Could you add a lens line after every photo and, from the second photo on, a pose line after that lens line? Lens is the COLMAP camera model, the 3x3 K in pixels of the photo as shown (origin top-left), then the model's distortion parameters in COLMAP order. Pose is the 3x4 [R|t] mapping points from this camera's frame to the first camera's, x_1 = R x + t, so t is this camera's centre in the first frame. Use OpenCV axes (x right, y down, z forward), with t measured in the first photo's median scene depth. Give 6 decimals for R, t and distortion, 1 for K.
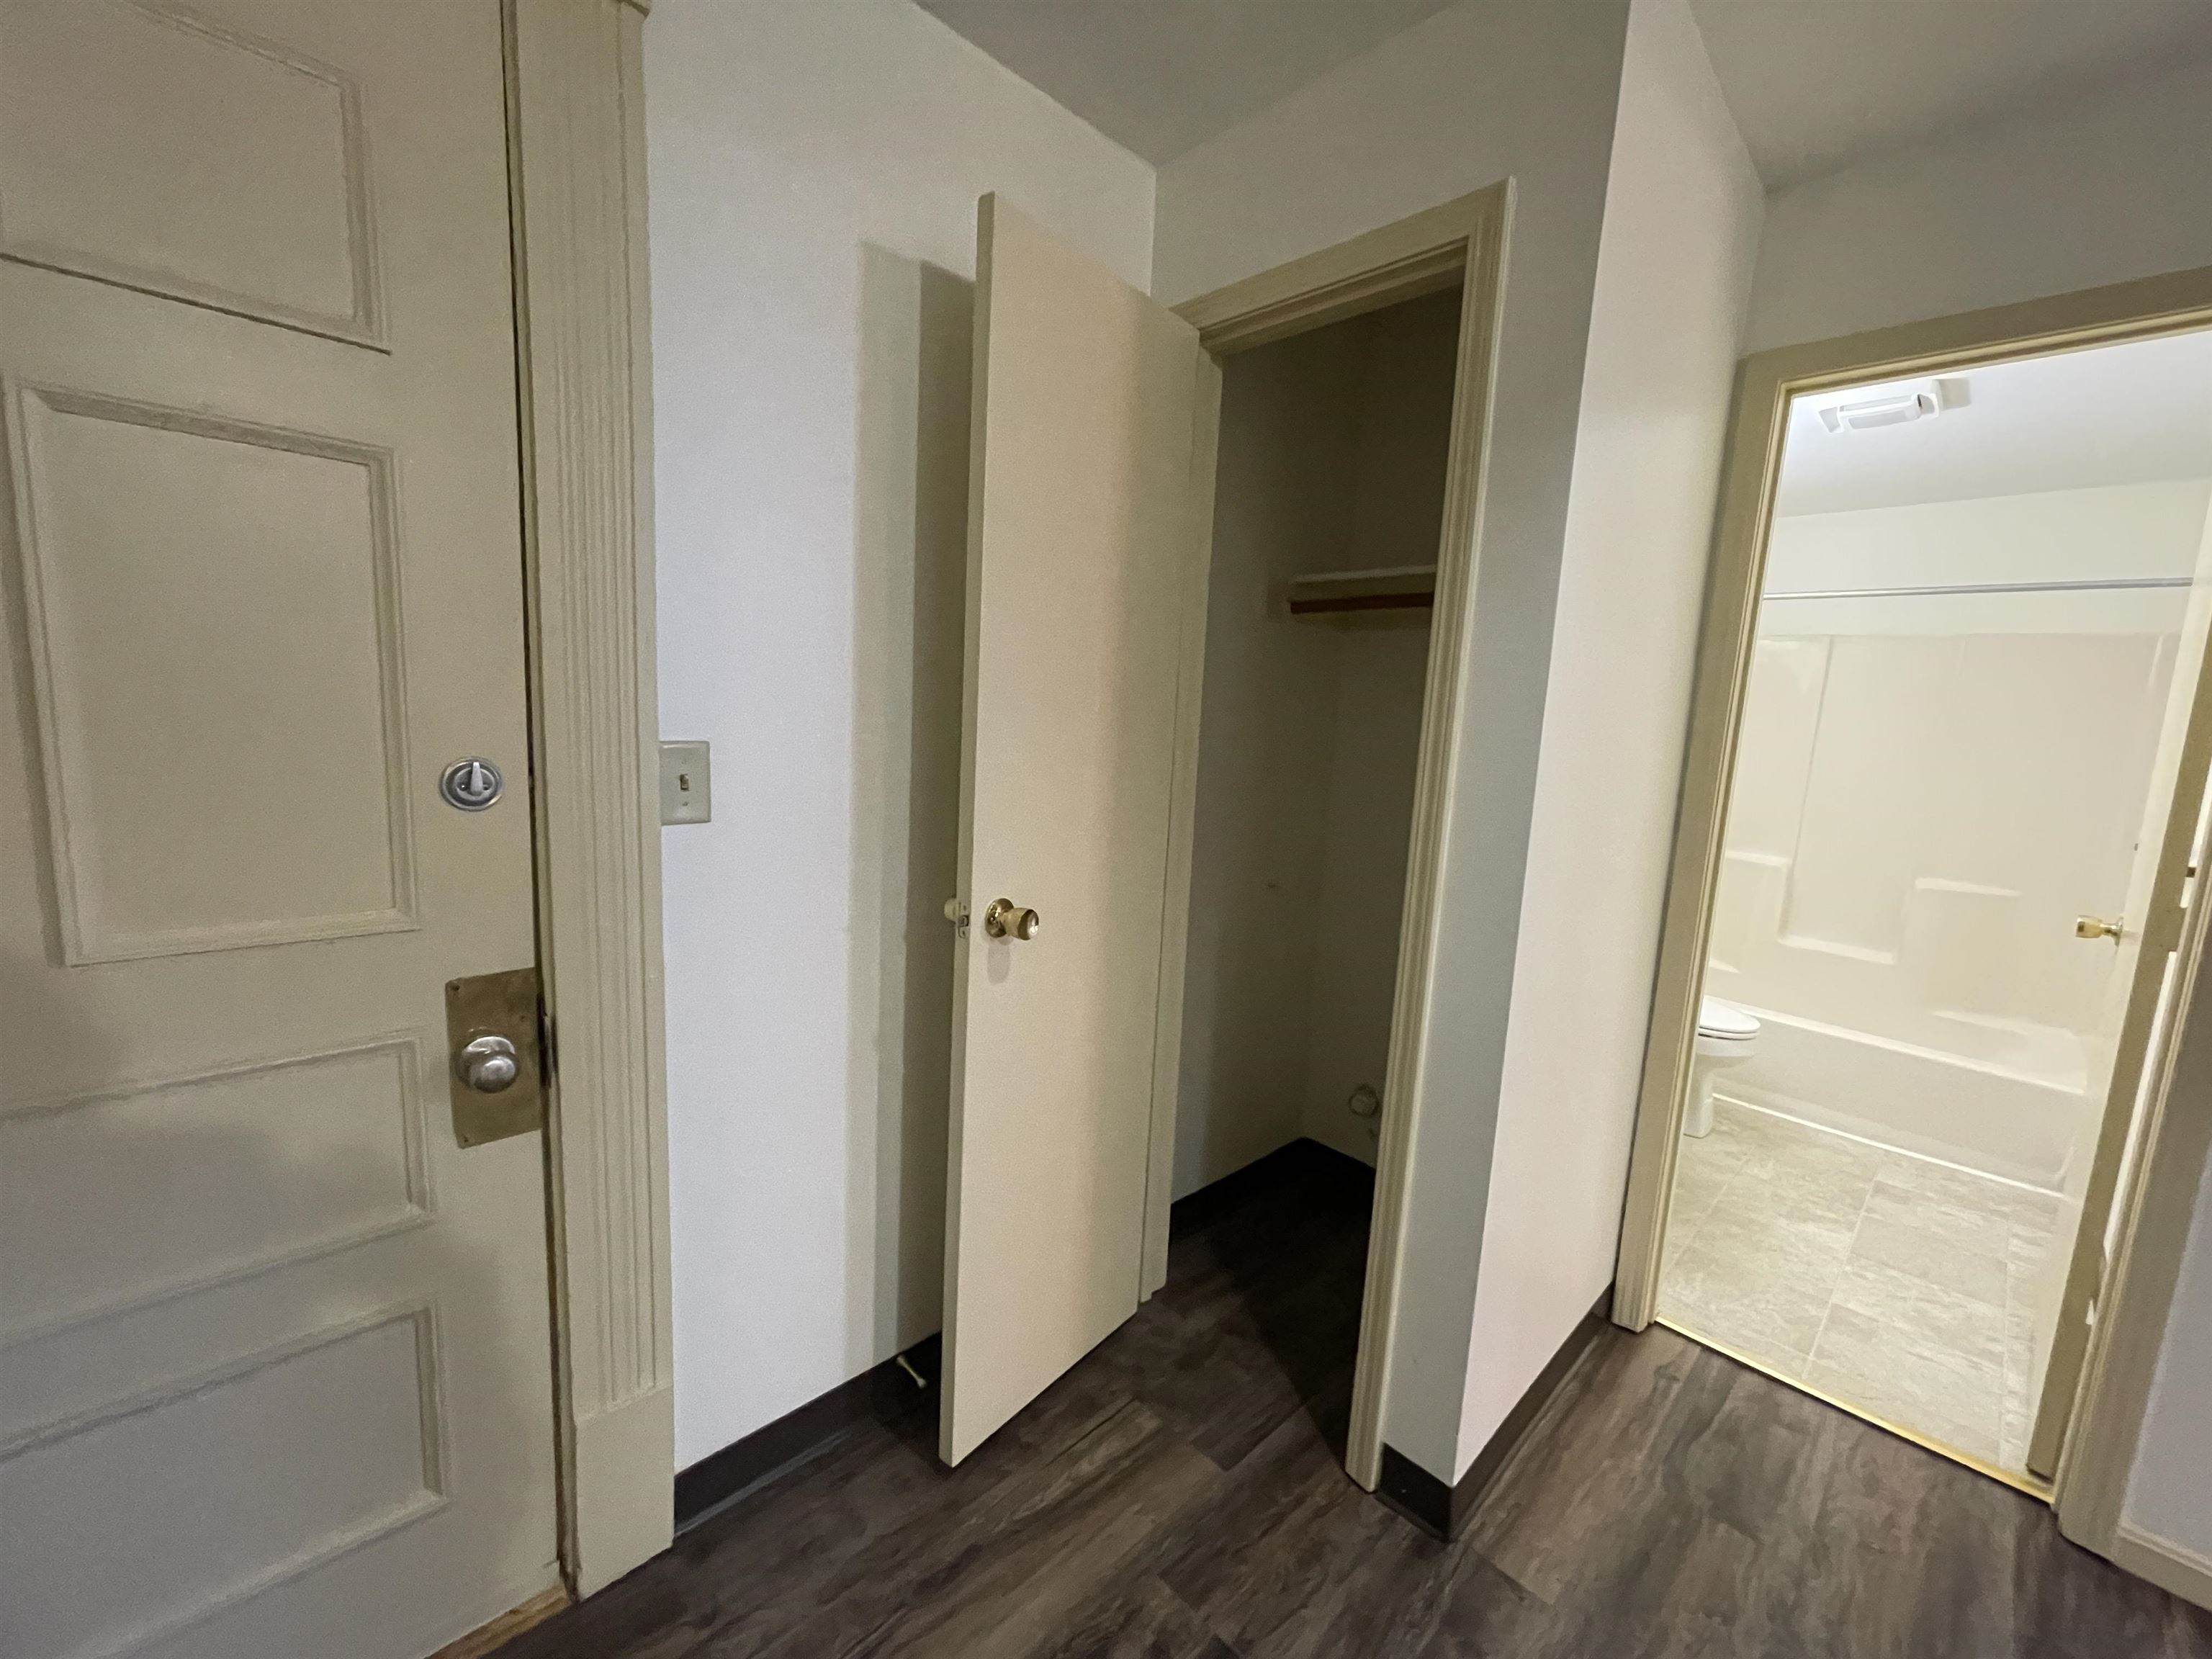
lens RADIAL K [[893.4, 0, 1099.6], [0, 893.4, 840.0], [0, 0, 1]] dist [-0.001045, -0.000192]
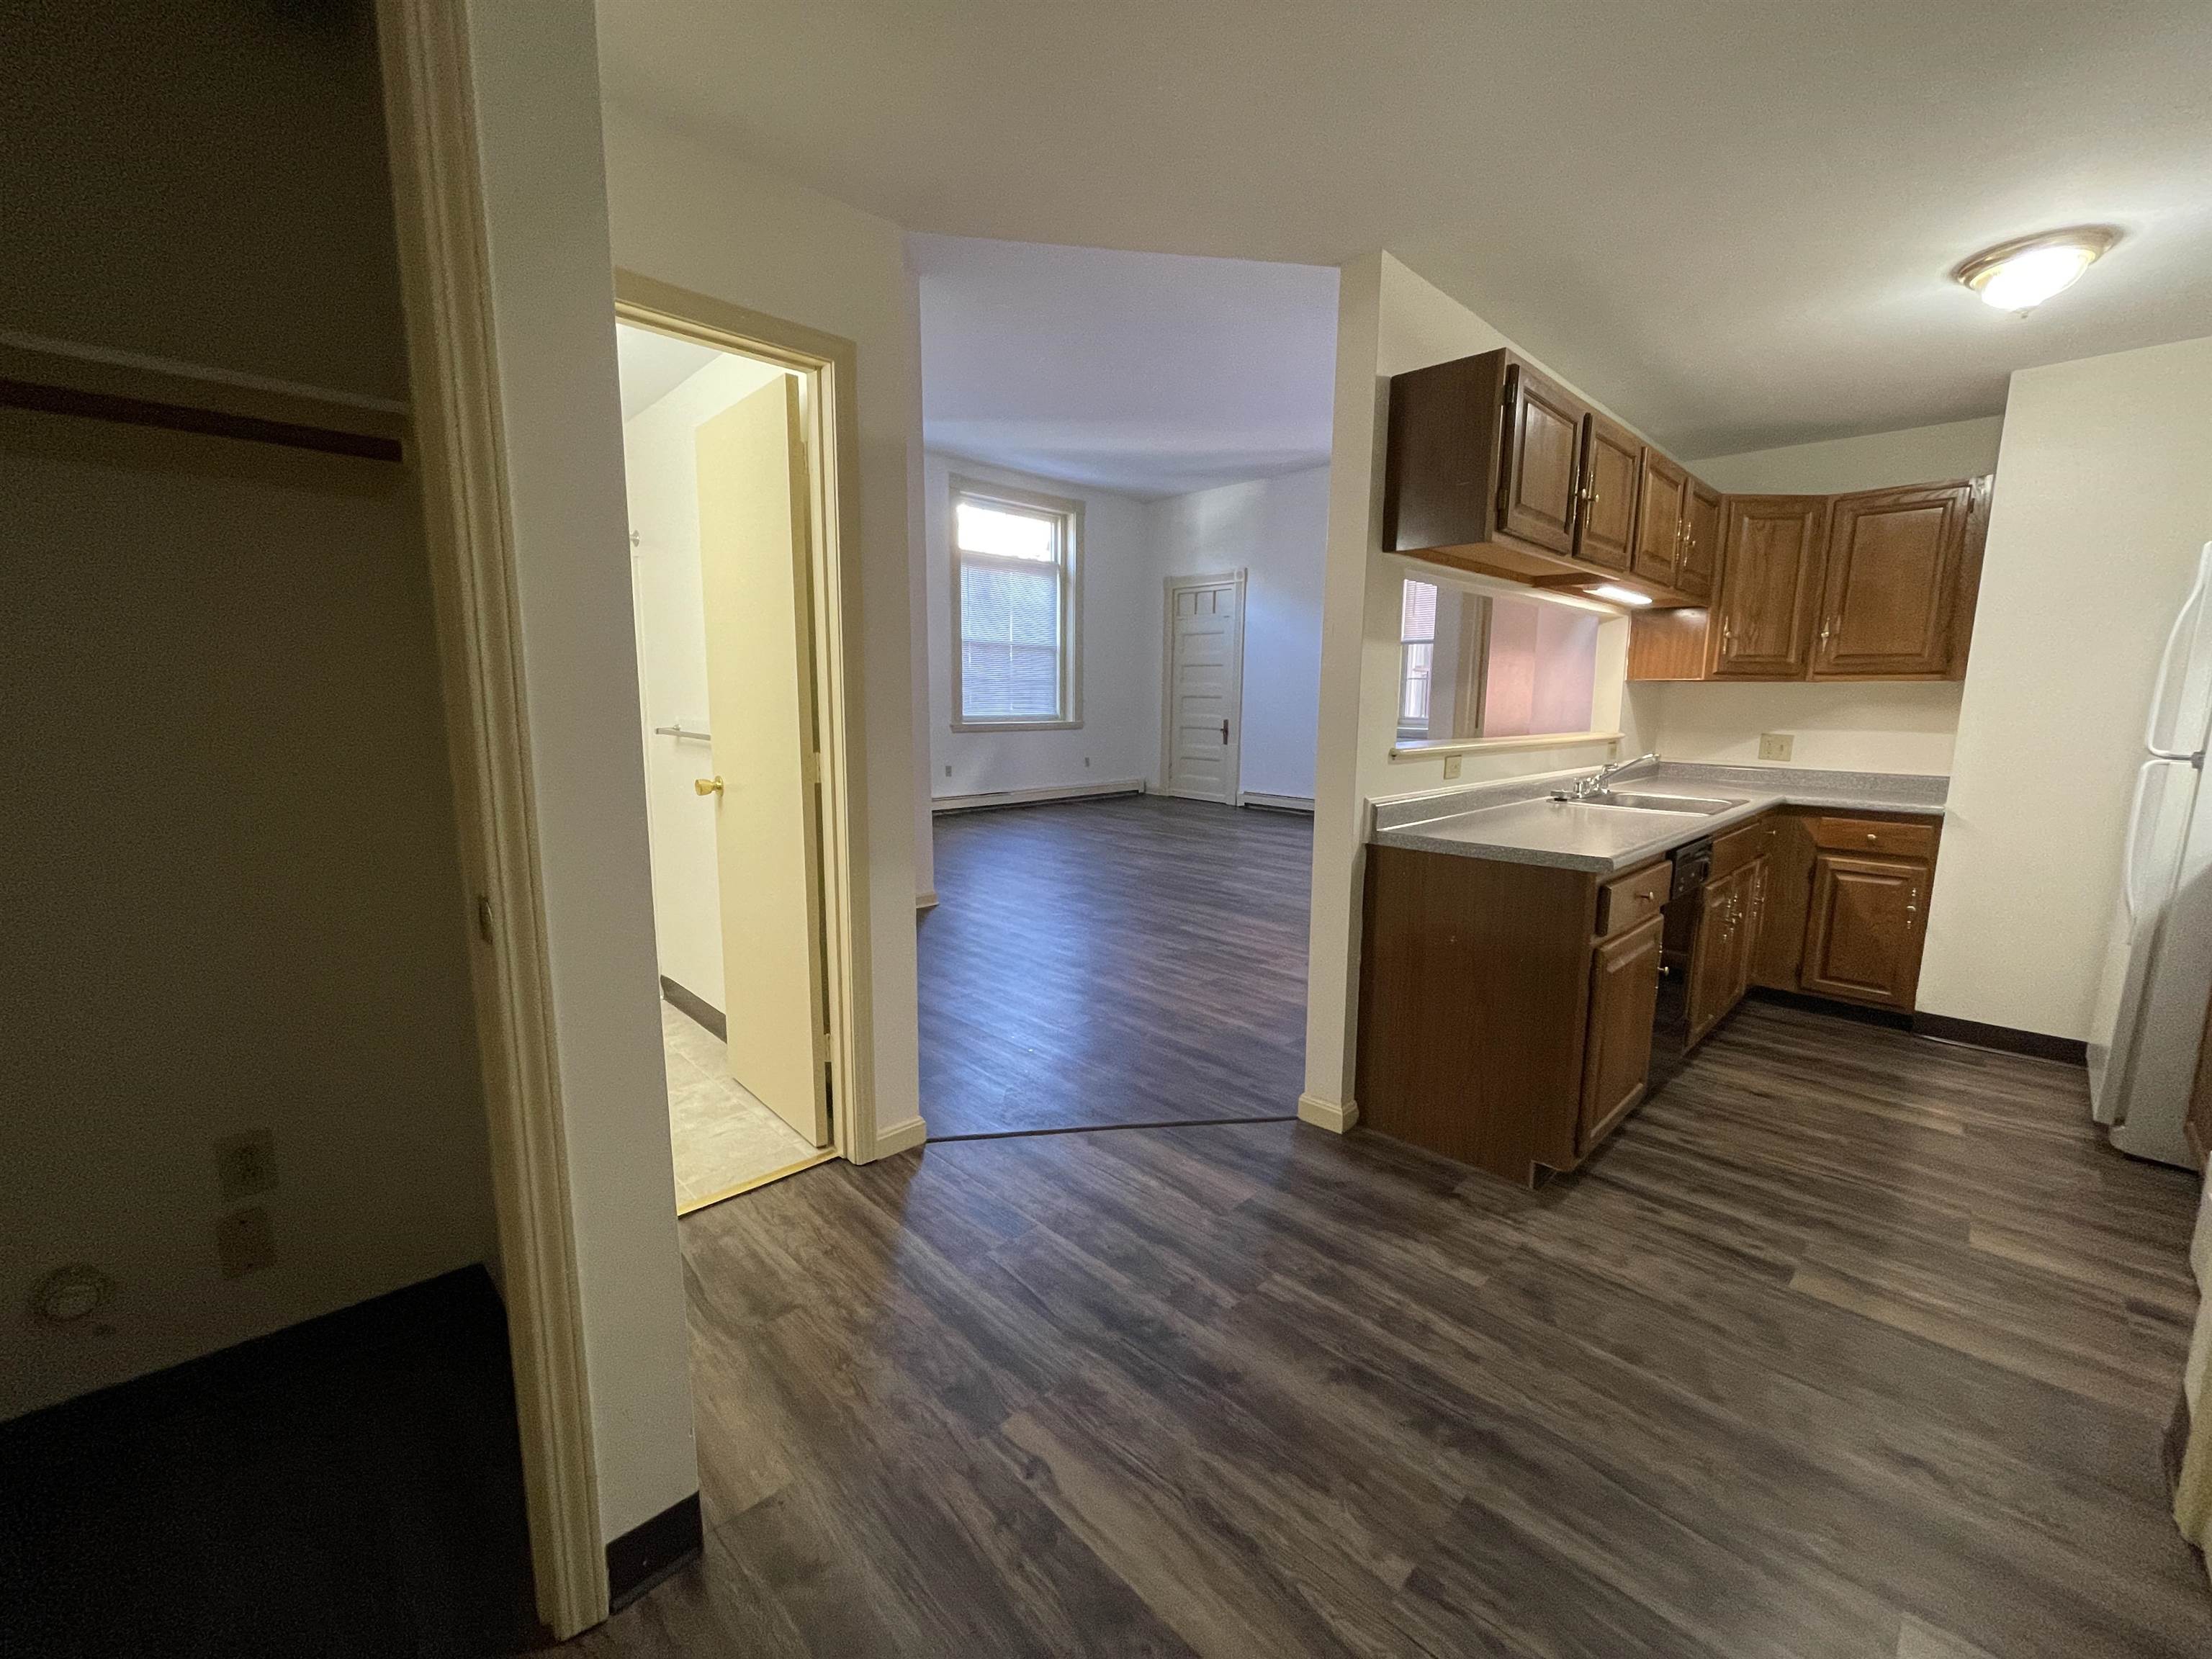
lens RADIAL K [[889.5, 0, 1097.6], [0, 889.5, 833.0], [0, 0, 1]] dist [0.000148, 0.000047]
pose [[-0.000334, -0.201416, 0.979506, -0.340801], [0.133061, 0.970787, 0.199669, -0.043464], [-0.991108, 0.130401, 0.026477, 0.475350]]
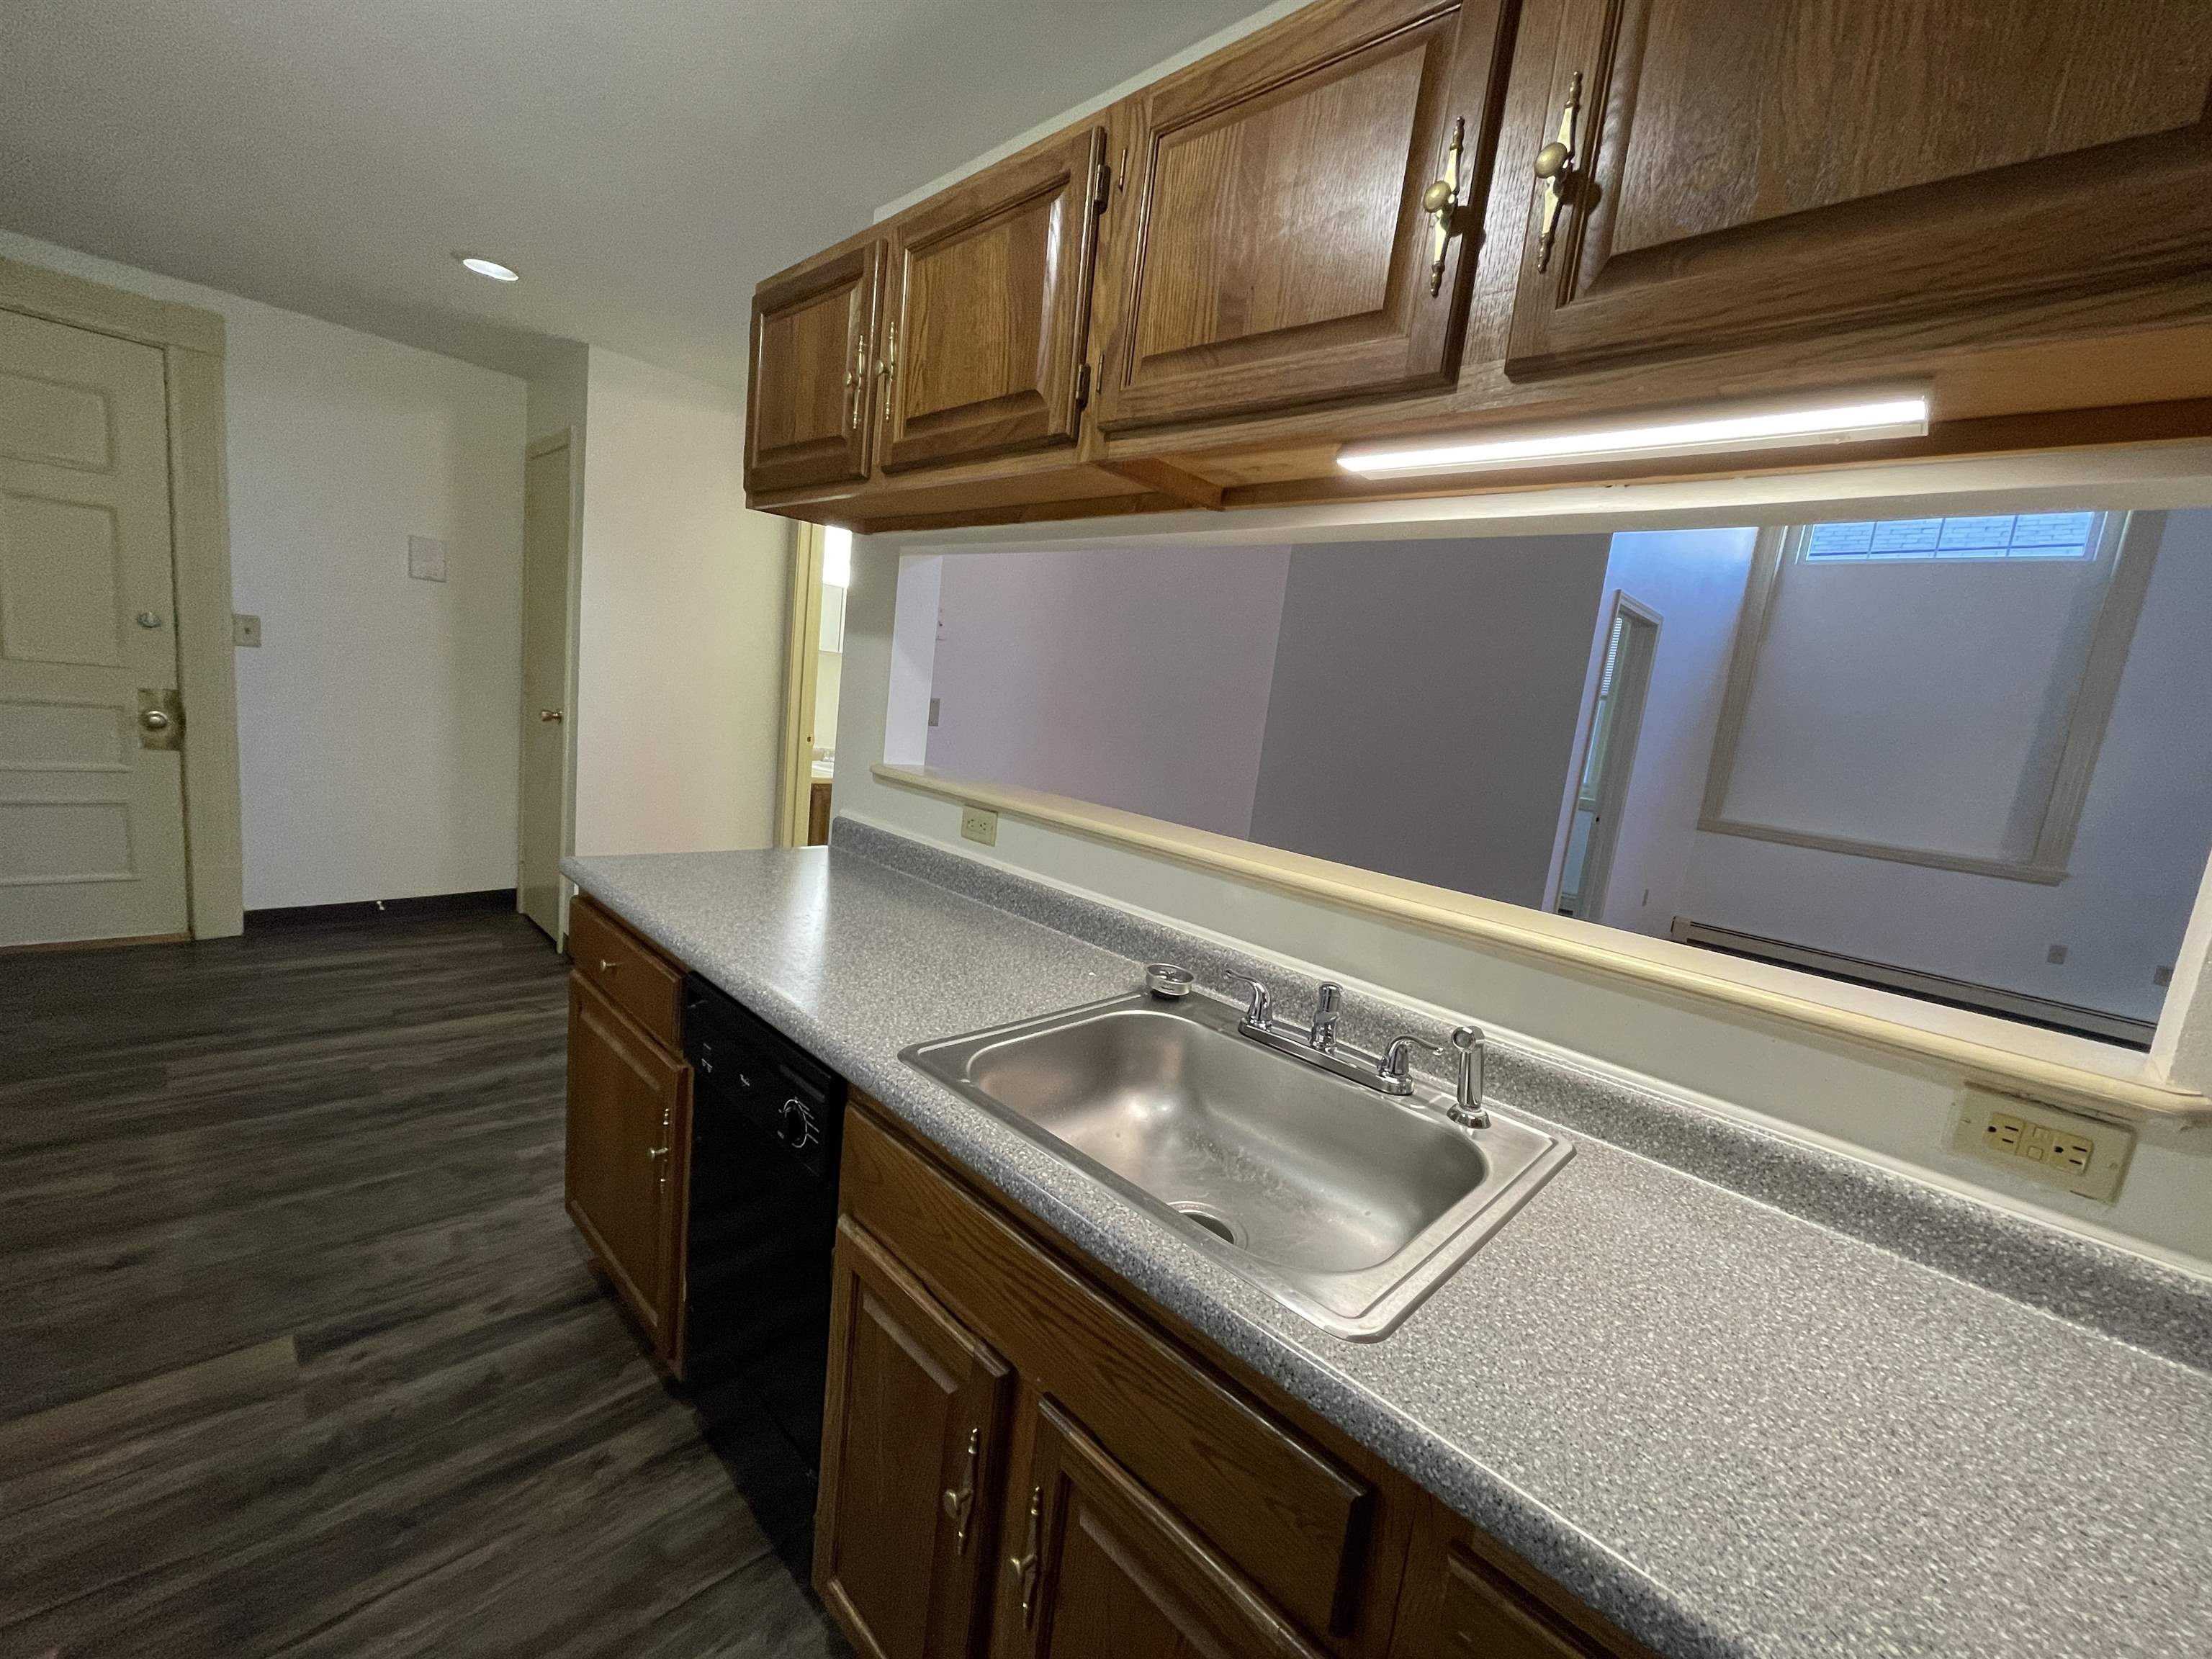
lens RADIAL K [[889.5, 0, 1097.6], [0, 889.5, 833.0], [0, 0, 1]] dist [0.000148, 0.000047]
pose [[0.997156, 0.059314, 0.046487, 1.574984], [-0.060194, 0.998029, 0.017750, 0.269225], [-0.045343, -0.020498, 0.998761, -1.410943]]
